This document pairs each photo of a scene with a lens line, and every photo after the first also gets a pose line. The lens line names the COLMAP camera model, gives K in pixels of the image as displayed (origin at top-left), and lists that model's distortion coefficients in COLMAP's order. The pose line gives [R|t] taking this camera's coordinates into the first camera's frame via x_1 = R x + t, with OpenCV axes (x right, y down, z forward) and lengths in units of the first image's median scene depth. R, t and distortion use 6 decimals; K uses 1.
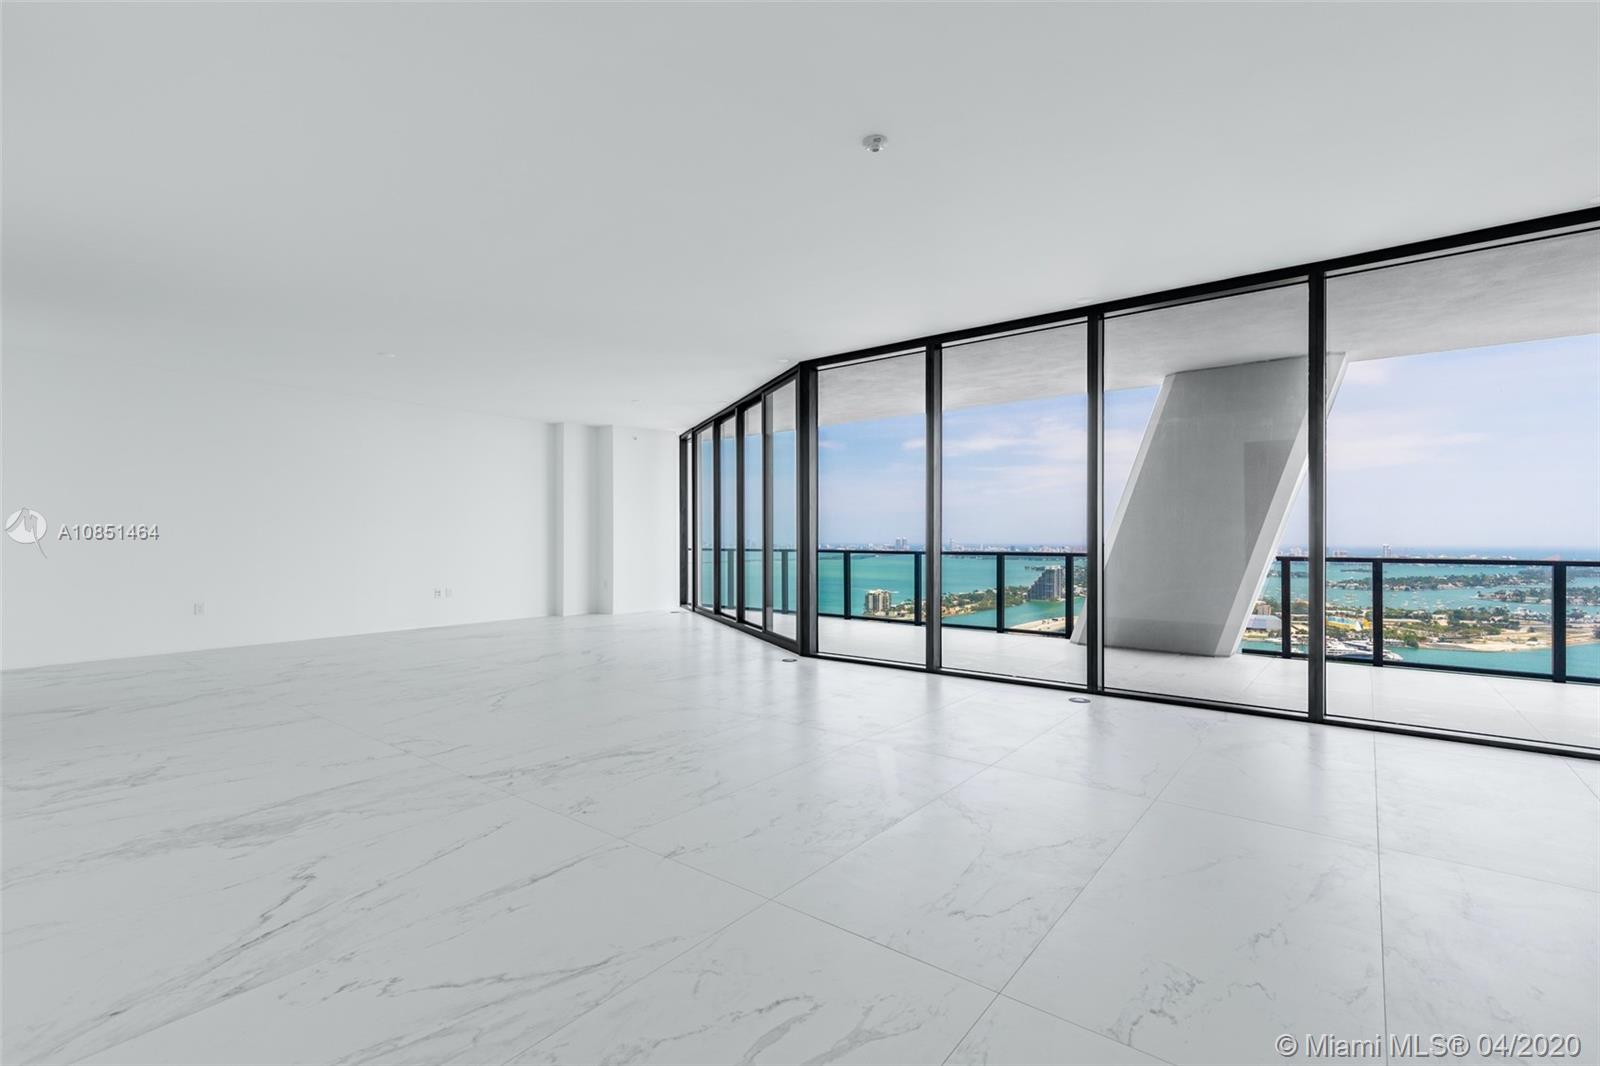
lens RADIAL K [[717.3, 0, 800.0], [0, 717.3, 533.0], [0, 0, 1]] dist [0.008818, 0.000635]
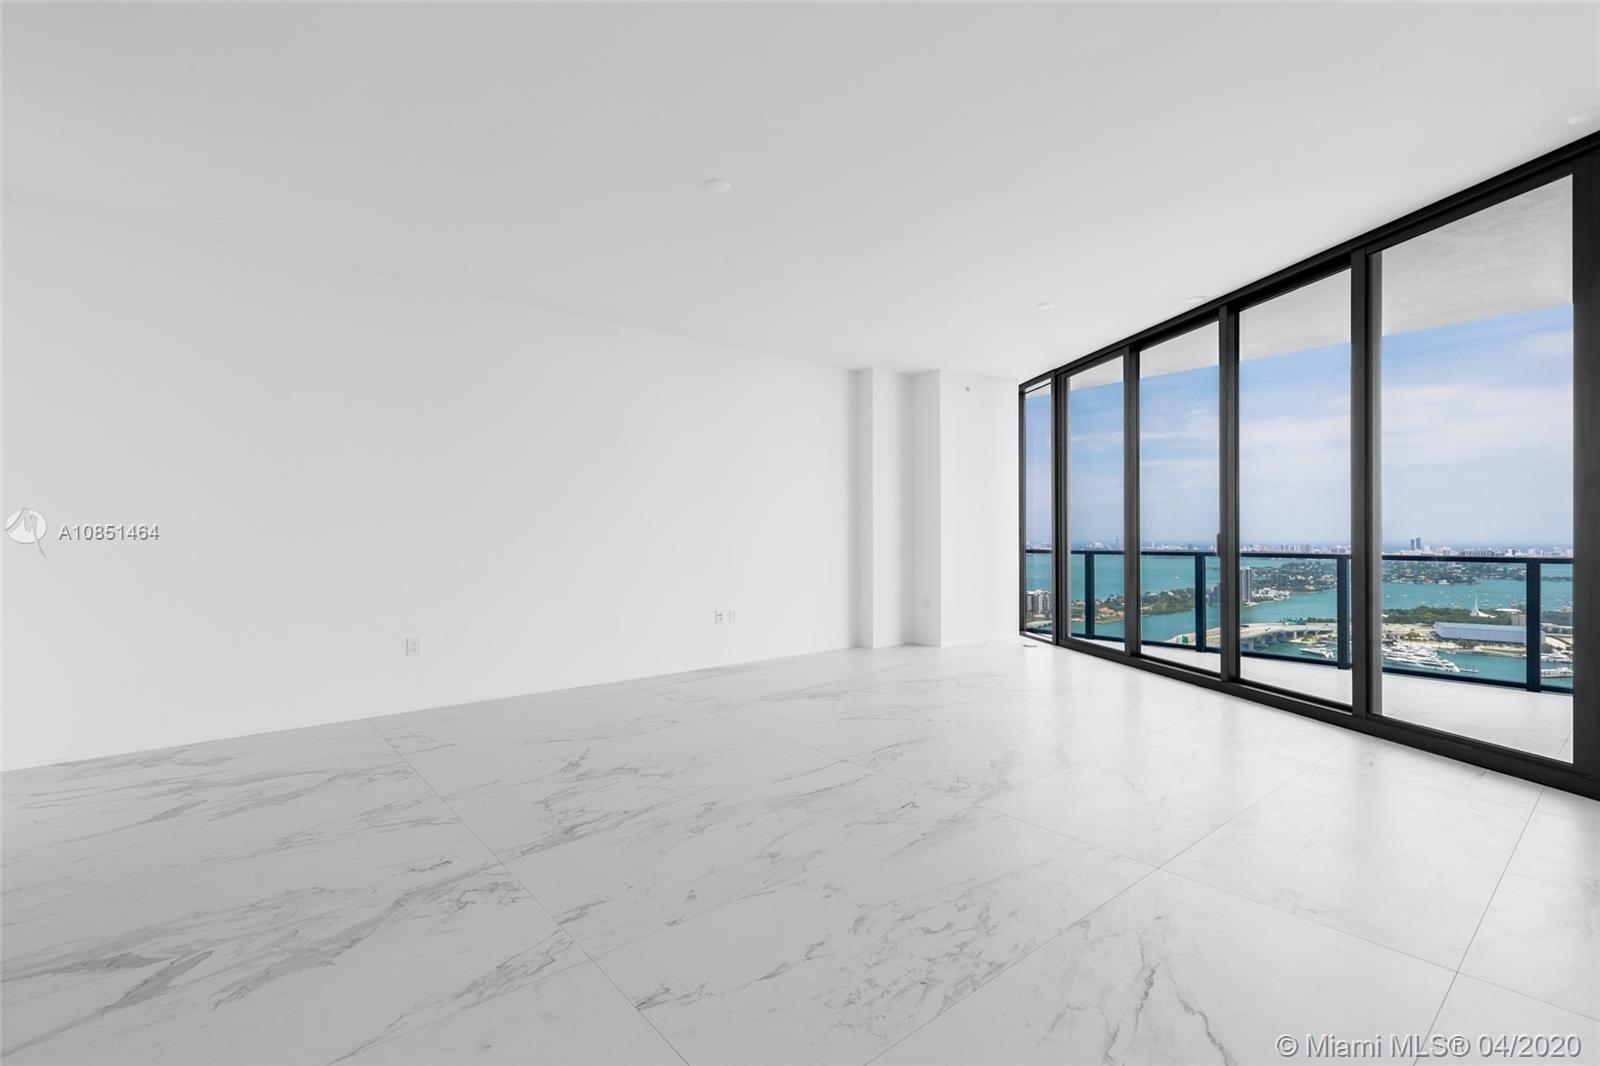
lens RADIAL K [[713.0, 0, 798.5], [0, 713.0, 542.0], [0, 0, 1]] dist [0.004480, 0.000091]
pose [[0.980141, -0.001612, -0.198293, -0.239363], [0.004561, 0.999886, 0.014416, 0.002189], [0.198247, -0.015035, 0.980037, 0.287938]]
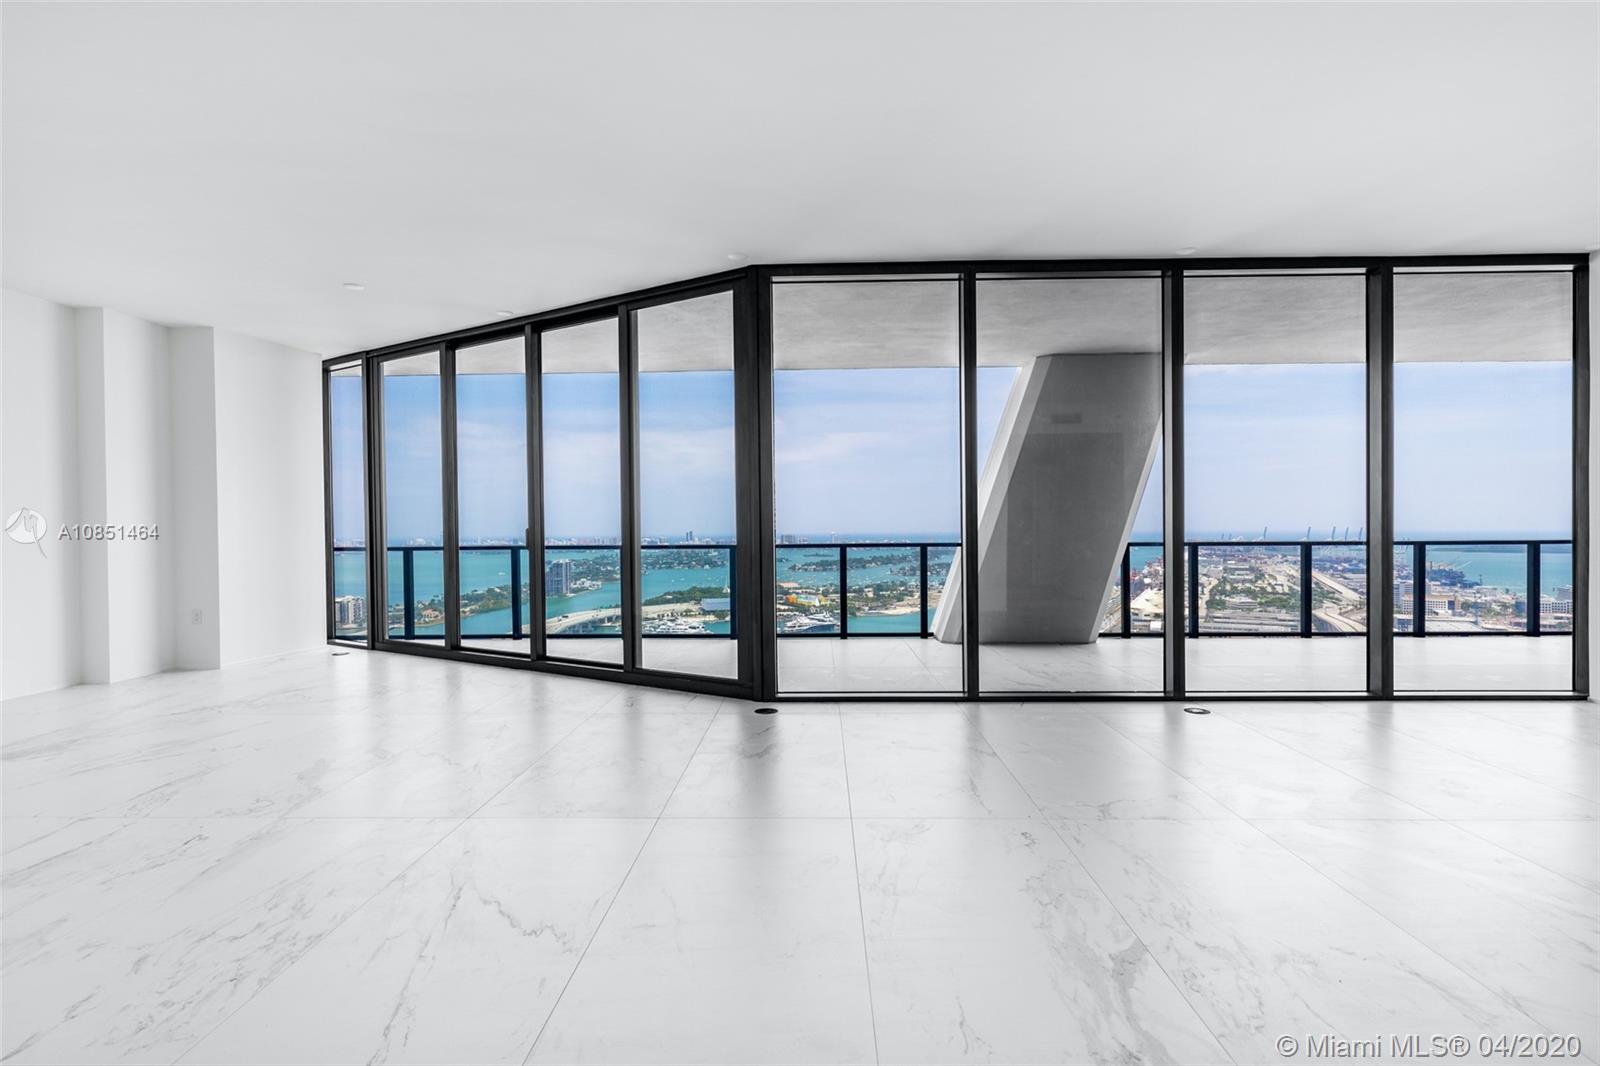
lens RADIAL K [[776.8, 0, 795.6], [0, 776.8, 533.6], [0, 0, 1]] dist [0.003720, 0.001207]
pose [[0.797451, -0.012655, 0.603252, -0.247320], [0.005383, 0.999889, 0.013861, 0.001717], [-0.603360, -0.007806, 0.797431, 0.235529]]
